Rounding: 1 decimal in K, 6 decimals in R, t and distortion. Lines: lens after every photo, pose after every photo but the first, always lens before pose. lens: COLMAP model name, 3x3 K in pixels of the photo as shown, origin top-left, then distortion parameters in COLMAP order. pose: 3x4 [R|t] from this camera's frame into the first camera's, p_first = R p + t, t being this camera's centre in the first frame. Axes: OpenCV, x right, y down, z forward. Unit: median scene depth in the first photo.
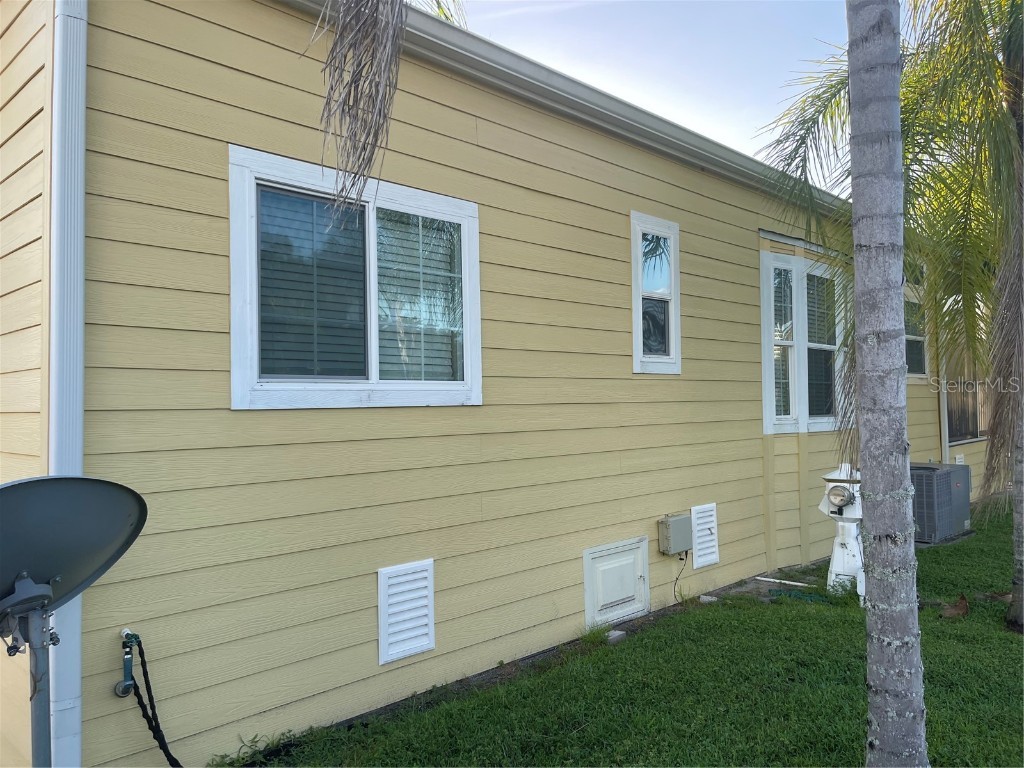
lens RADIAL K [[769.2, 0, 513.6], [0, 769.2, 381.9], [0, 0, 1]] dist [0.058453, -0.080750]
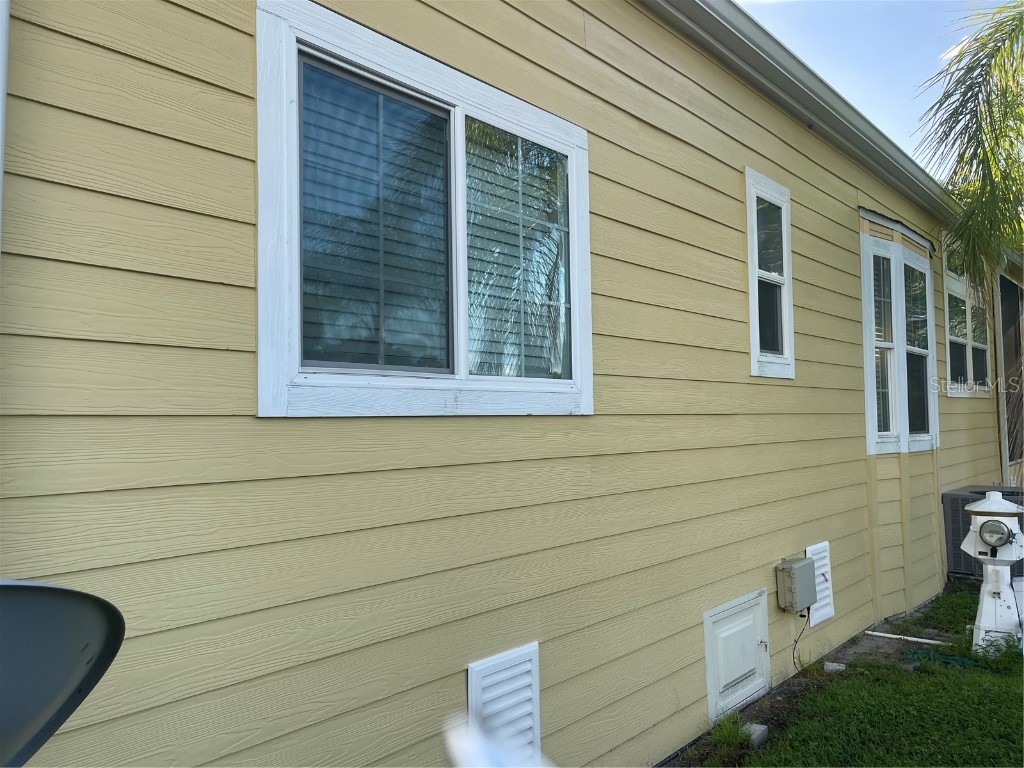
lens RADIAL K [[769.2, 0, 511.4], [0, 769.2, 384.5], [0, 0, 1]] dist [0.058453, -0.080750]
pose [[0.998573, 0.004945, 0.053180, -0.131773], [-0.003887, 0.999793, -0.019986, 0.014351], [-0.053268, 0.019751, 0.998385, 0.258179]]
